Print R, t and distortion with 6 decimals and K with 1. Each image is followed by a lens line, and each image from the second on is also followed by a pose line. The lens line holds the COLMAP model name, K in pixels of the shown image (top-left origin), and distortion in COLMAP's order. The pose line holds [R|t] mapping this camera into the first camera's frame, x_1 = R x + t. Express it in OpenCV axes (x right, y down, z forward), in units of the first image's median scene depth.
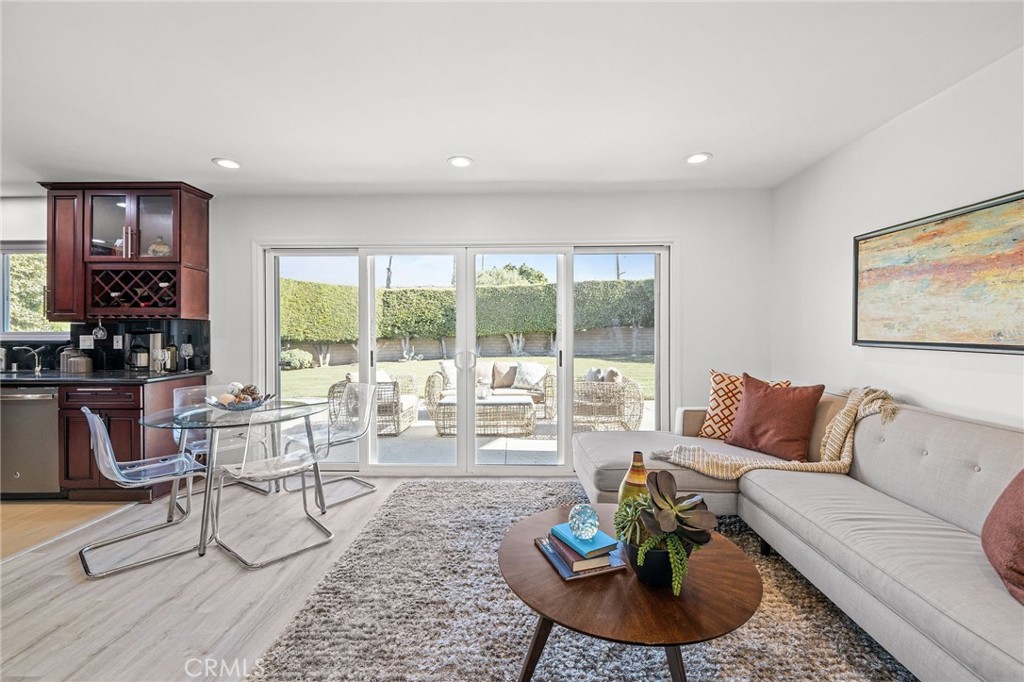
lens RADIAL K [[429.6, 0, 512.9], [0, 429.6, 333.5], [0, 0, 1]] dist [0.003130, -0.000980]
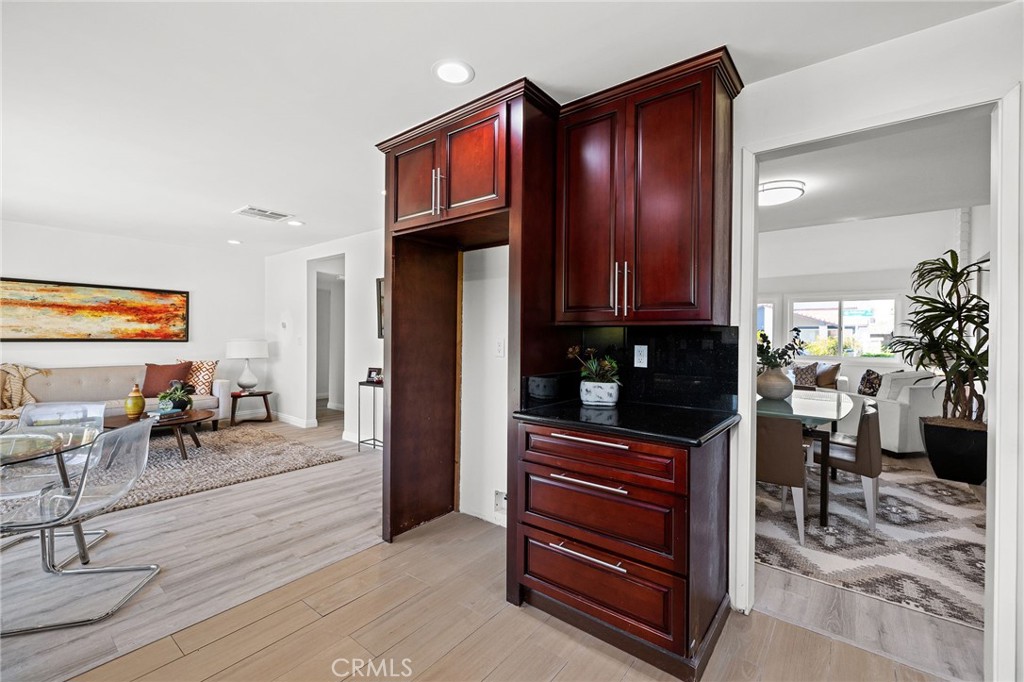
lens RADIAL K [[429.6, 0, 521.5], [0, 429.6, 336.1], [0, 0, 1]] dist [0.003130, -0.000980]
pose [[-0.793790, -0.006797, 0.608153, -0.736050], [-0.005122, 0.999977, 0.004491, -0.004383], [-0.608170, 0.000450, -0.793807, 0.410230]]
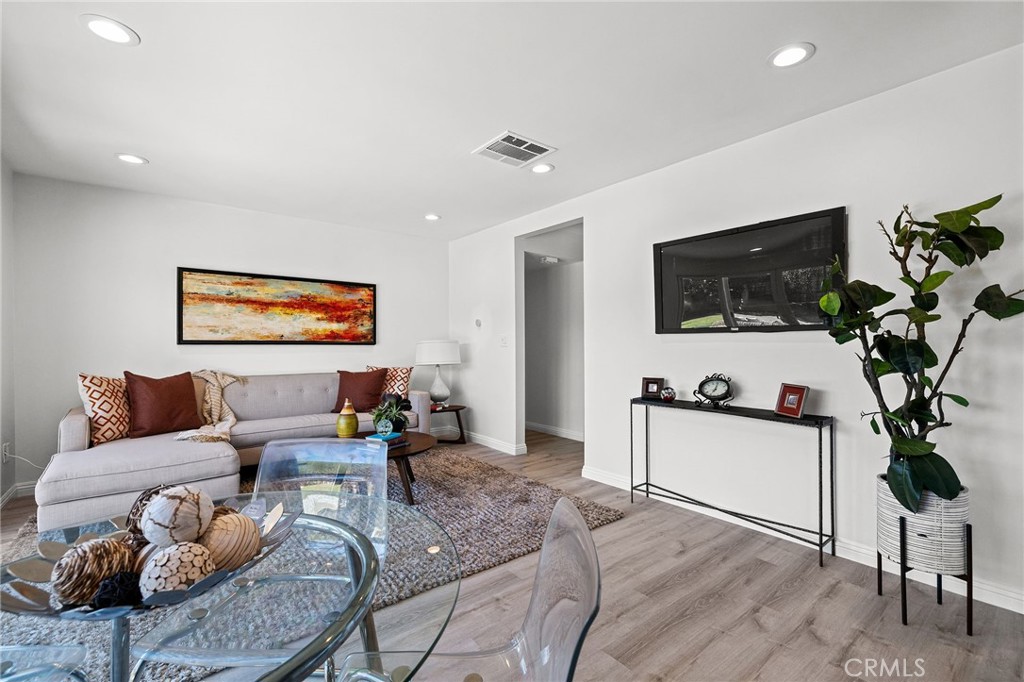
lens RADIAL K [[443.8, 0, 519.5], [0, 443.8, 342.5], [0, 0, 1]] dist [-0.000981, -0.000406]
pose [[-0.635947, 0.003383, 0.771725, -0.408164], [0.007370, 0.999971, 0.001689, 0.011223], [-0.771698, 0.006761, -0.635954, 0.417392]]
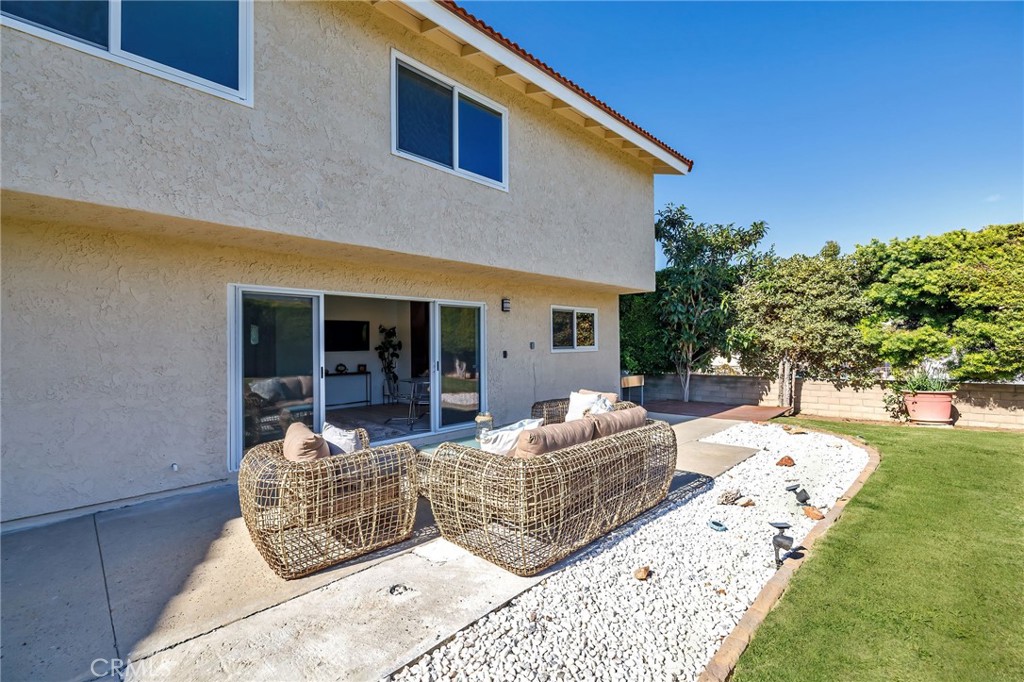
lens RADIAL K [[429.6, 0, 520.8], [0, 429.6, 332.2], [0, 0, 1]] dist [0.003130, -0.000980]
pose [[-0.701770, -0.003074, -0.712397, 0.367982], [0.016256, 0.999661, -0.020326, -0.020111], [0.712218, -0.025845, -0.701482, 1.368581]]
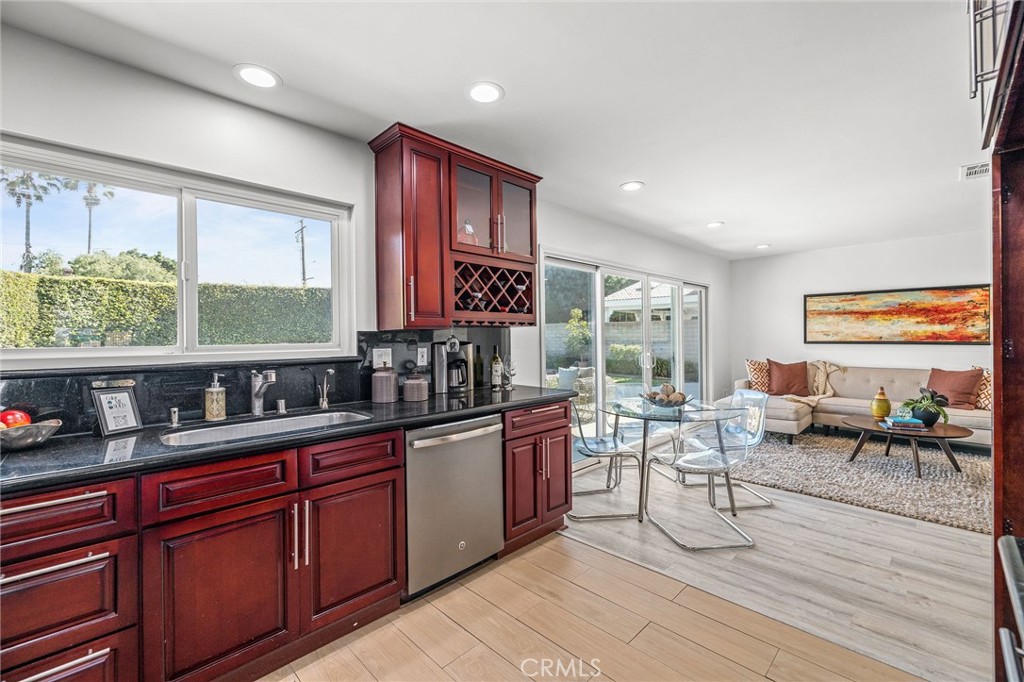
lens RADIAL K [[429.6, 0, 519.9], [0, 429.6, 337.0], [0, 0, 1]] dist [0.003130, -0.000980]
pose [[0.698044, -0.003626, 0.716046, -0.723017], [0.012214, 0.999902, -0.006843, -0.003233], [-0.715951, 0.013522, 0.698020, 0.196244]]
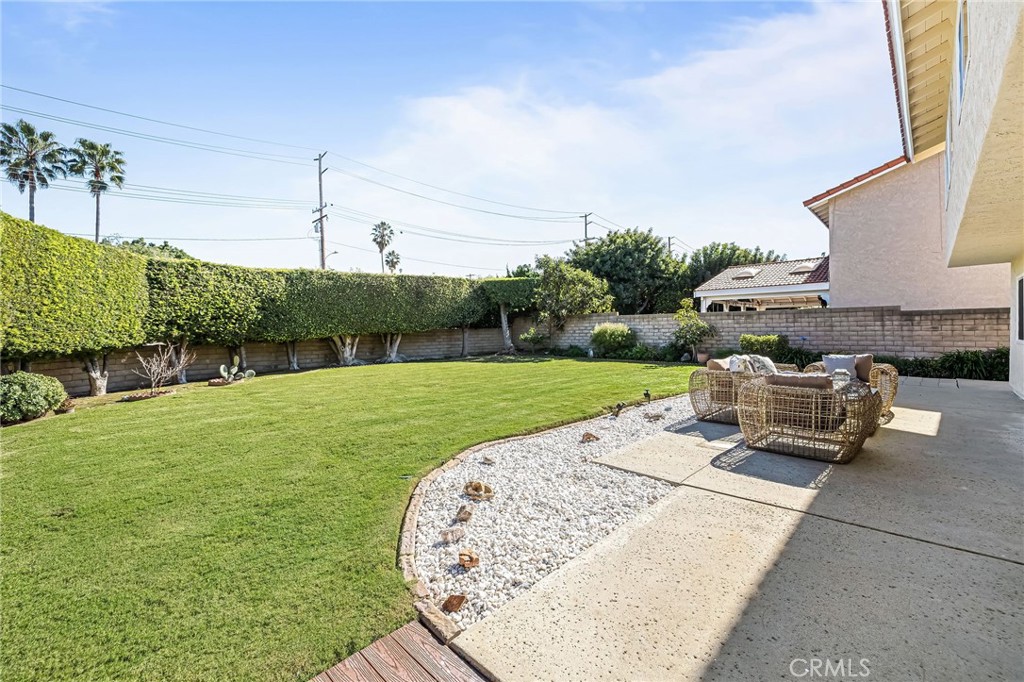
lens RADIAL K [[429.6, 0, 521.3], [0, 429.6, 344.6], [0, 0, 1]] dist [0.003130, -0.000980]
pose [[0.674122, -0.024966, 0.738198, -1.070471], [0.013615, 0.999679, 0.021376, 0.012225], [-0.738495, -0.004359, 0.674245, 0.758673]]
